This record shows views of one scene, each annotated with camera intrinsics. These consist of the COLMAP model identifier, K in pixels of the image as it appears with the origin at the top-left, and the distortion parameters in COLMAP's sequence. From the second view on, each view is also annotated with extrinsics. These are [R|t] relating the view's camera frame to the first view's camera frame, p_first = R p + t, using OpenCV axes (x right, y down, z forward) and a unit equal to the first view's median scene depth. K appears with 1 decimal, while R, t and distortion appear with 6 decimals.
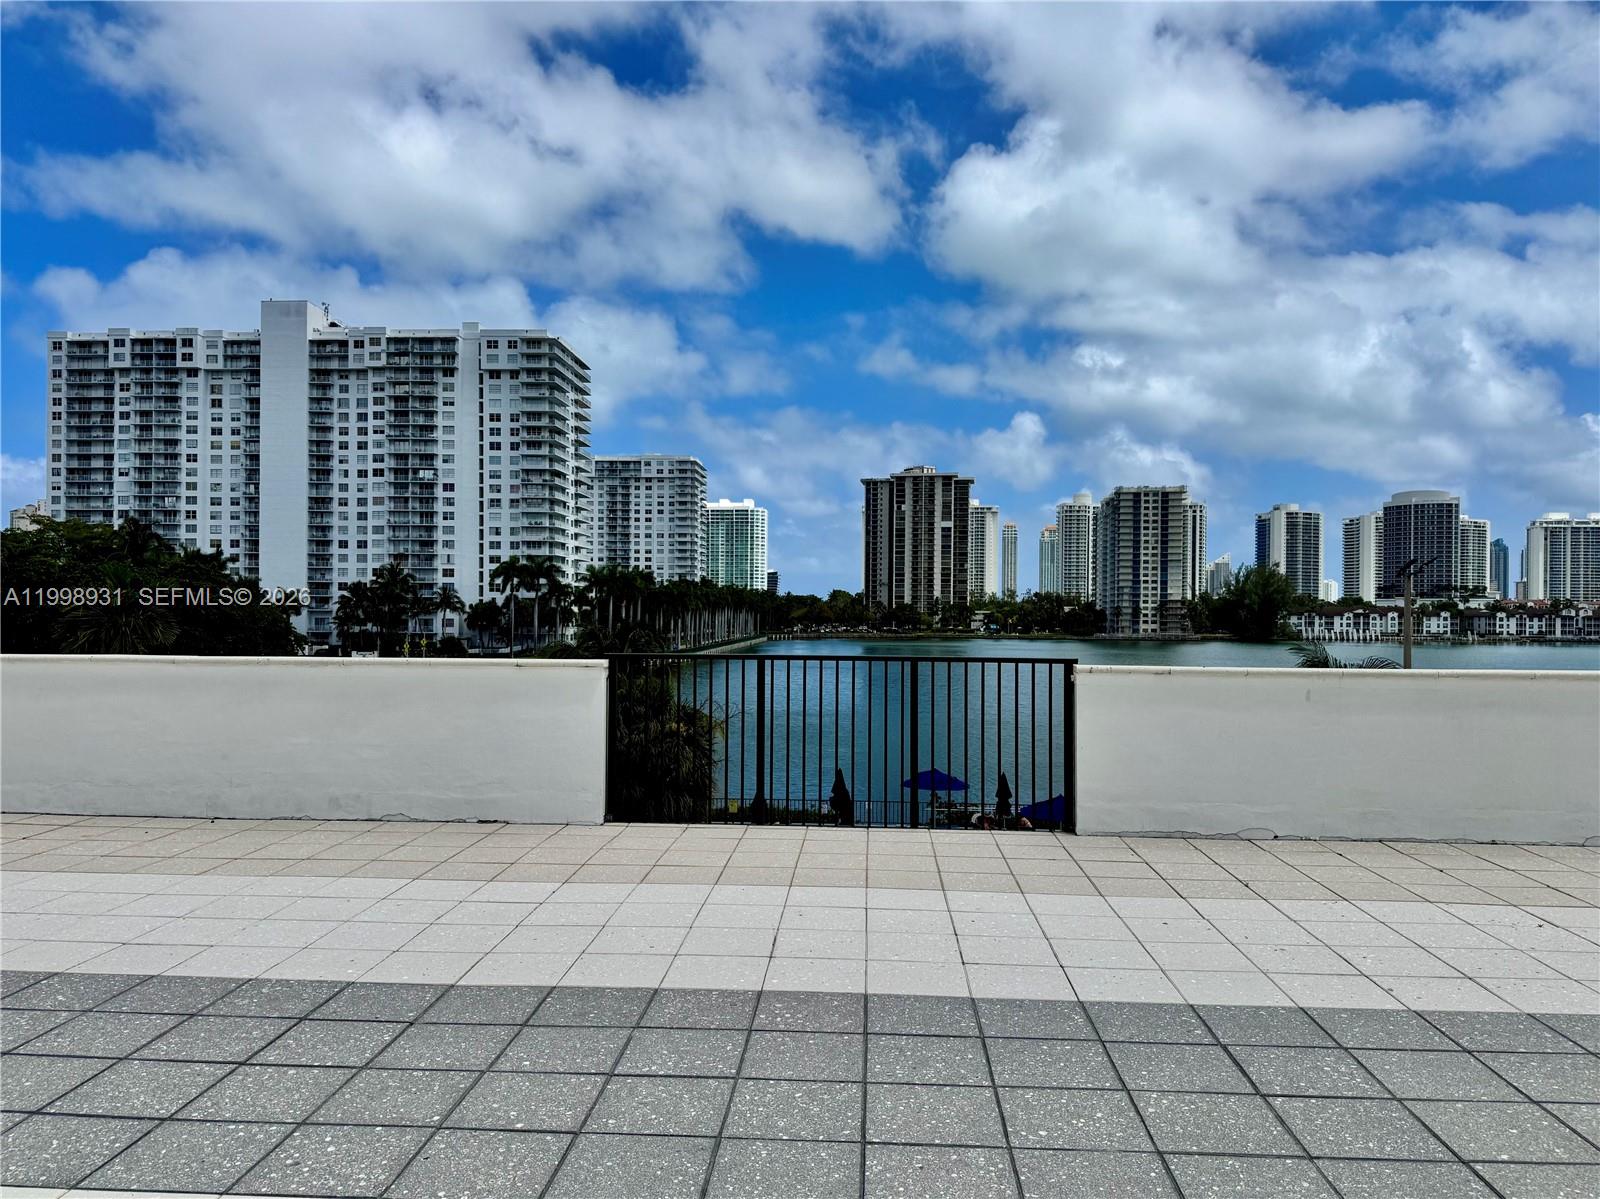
lens RADIAL K [[1136.2, 0, 780.6], [0, 1136.2, 633.7], [0, 0, 1]] dist [0.072519, -0.081524]
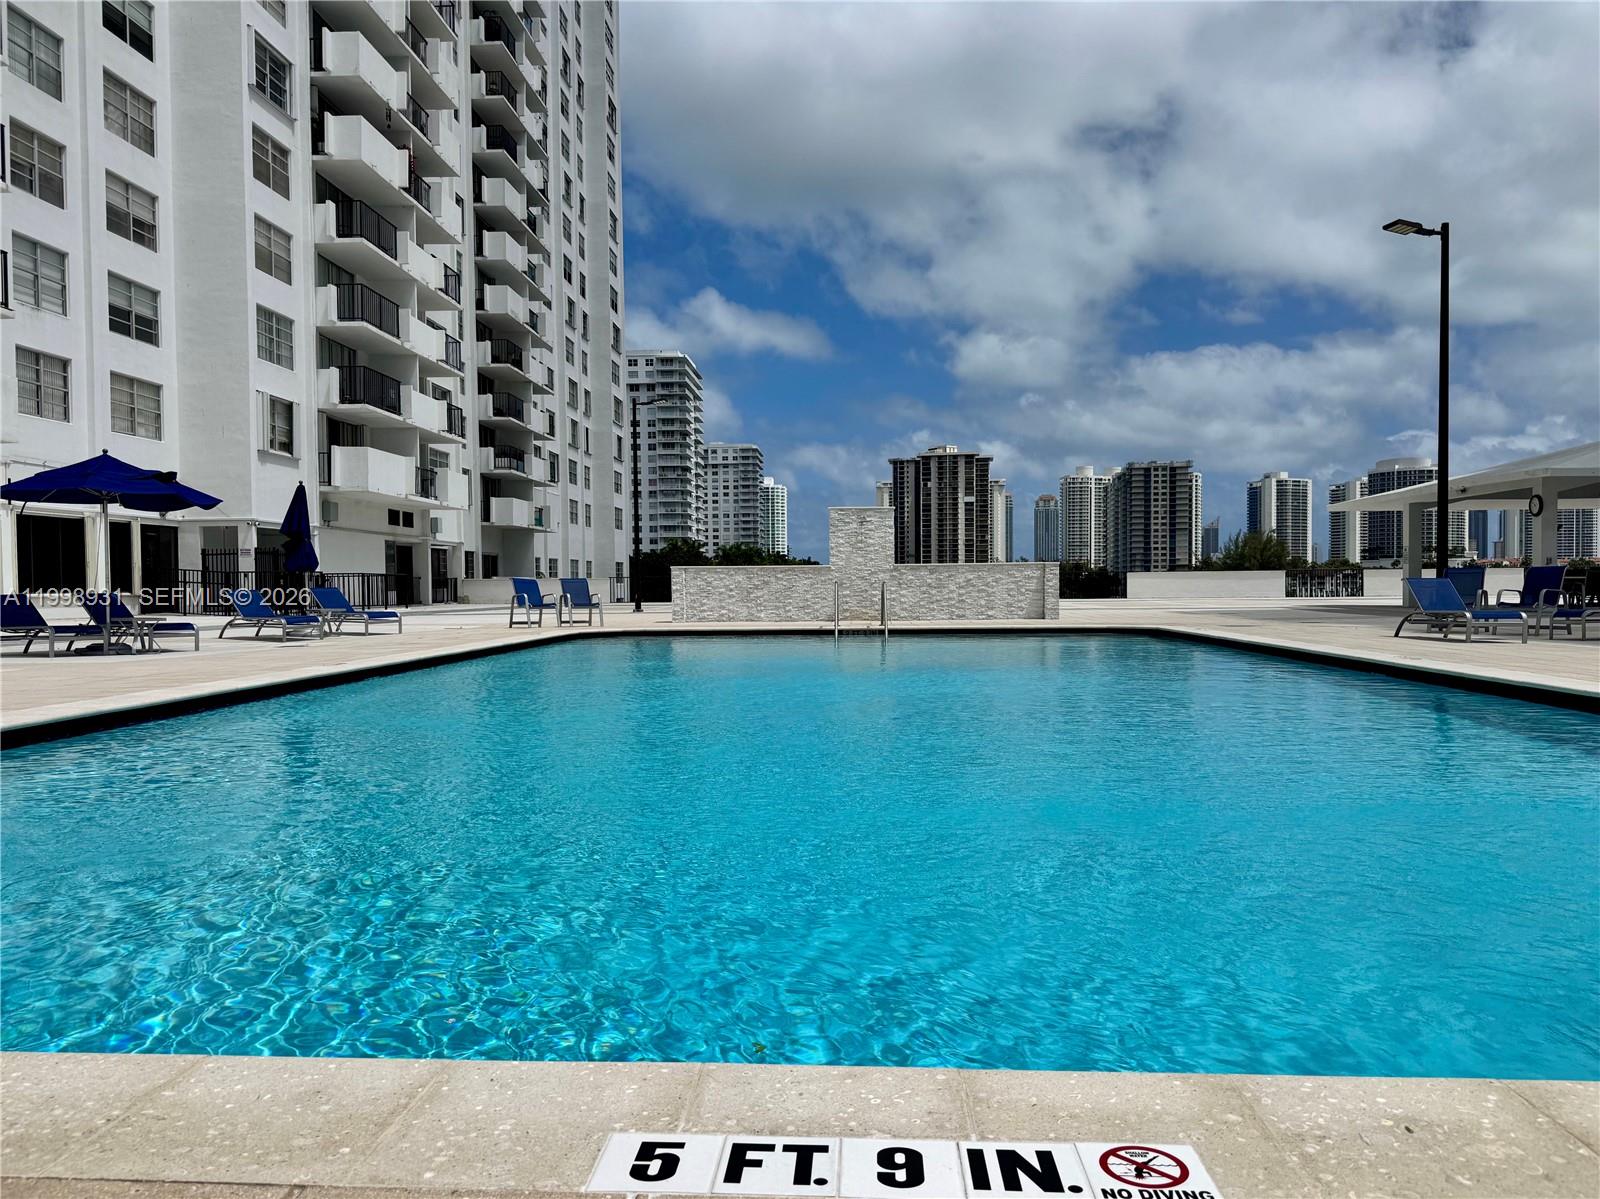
lens RADIAL K [[1136.2, 0, 786.0], [0, 1136.2, 602.9], [0, 0, 1]] dist [0.072519, -0.081524]
pose [[0.999719, -0.019941, 0.012825, -0.054009], [0.019982, 0.999796, -0.003075, 0.003140], [-0.012761, 0.003331, 0.999913, -0.098848]]
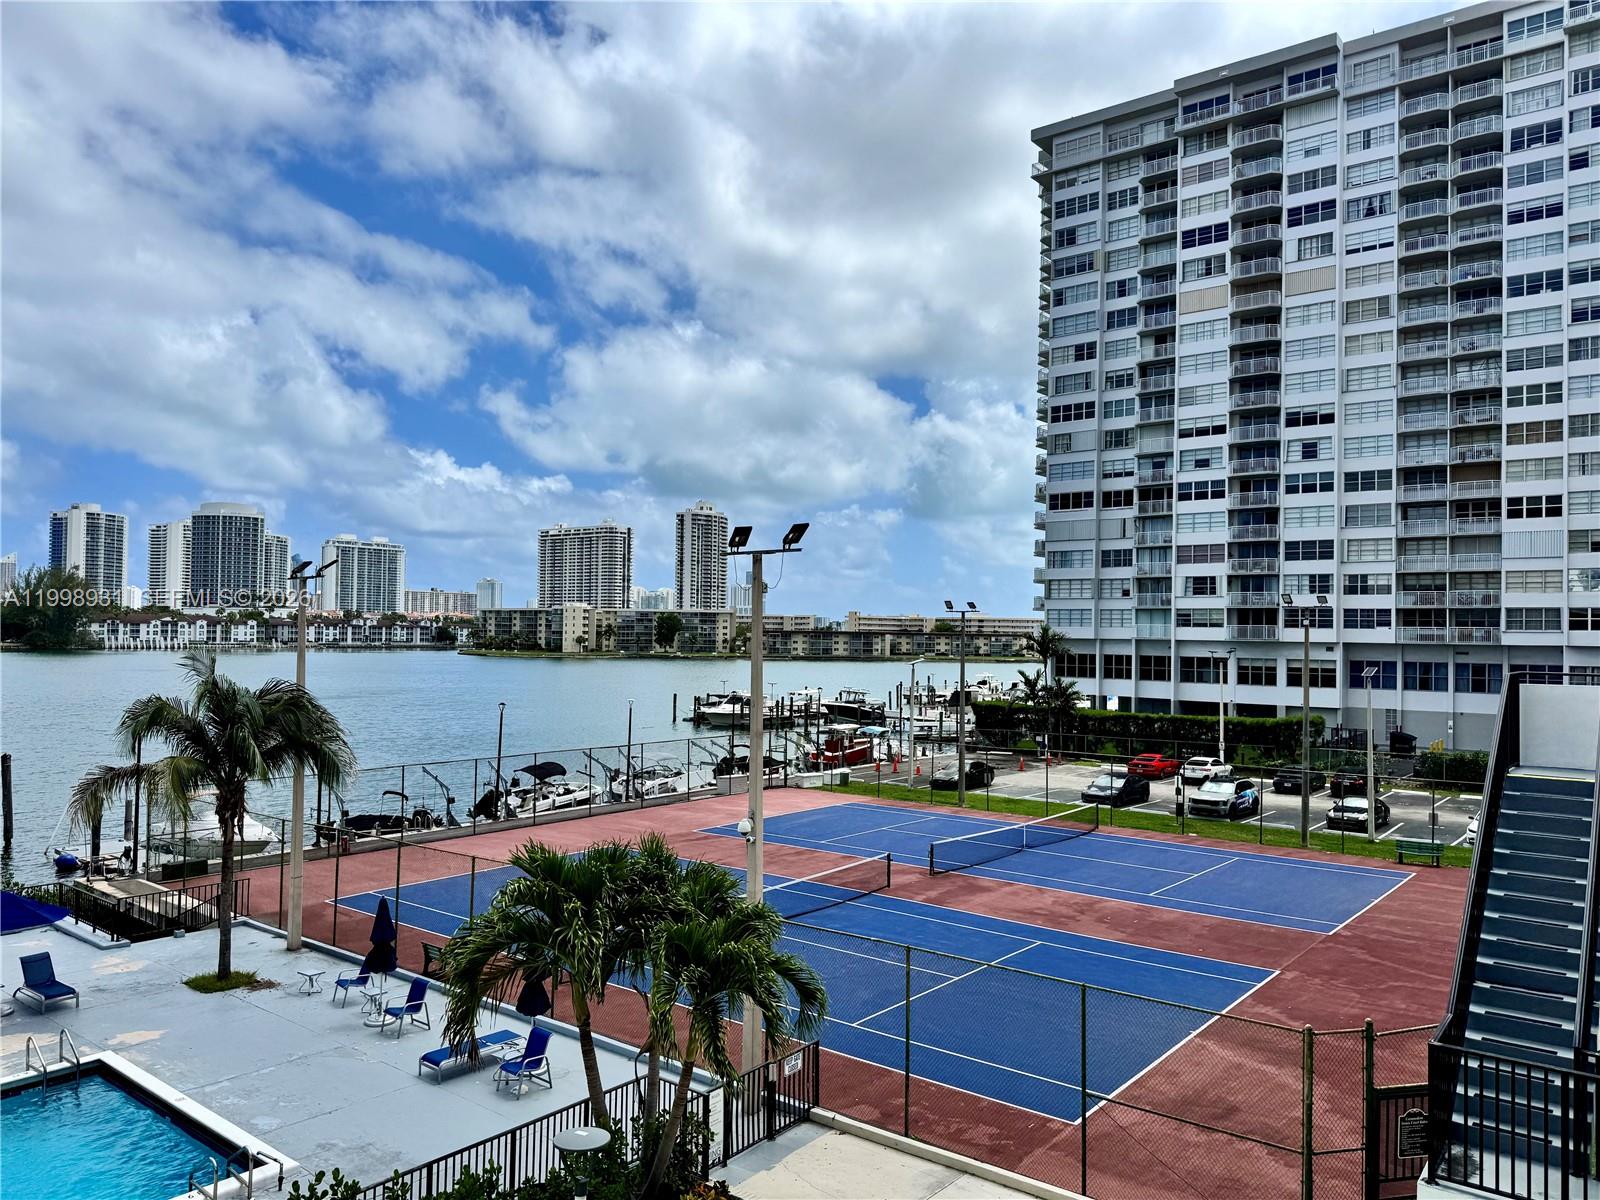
lens RADIAL K [[1136.2, 0, 803.4], [0, 1136.2, 605.7], [0, 0, 1]] dist [0.072519, -0.081524]
pose [[0.564162, 0.020277, 0.825415, 0.000755], [0.005624, 0.999581, -0.028399, -0.000055], [-0.825645, 0.020663, 0.563811, 0.004344]]
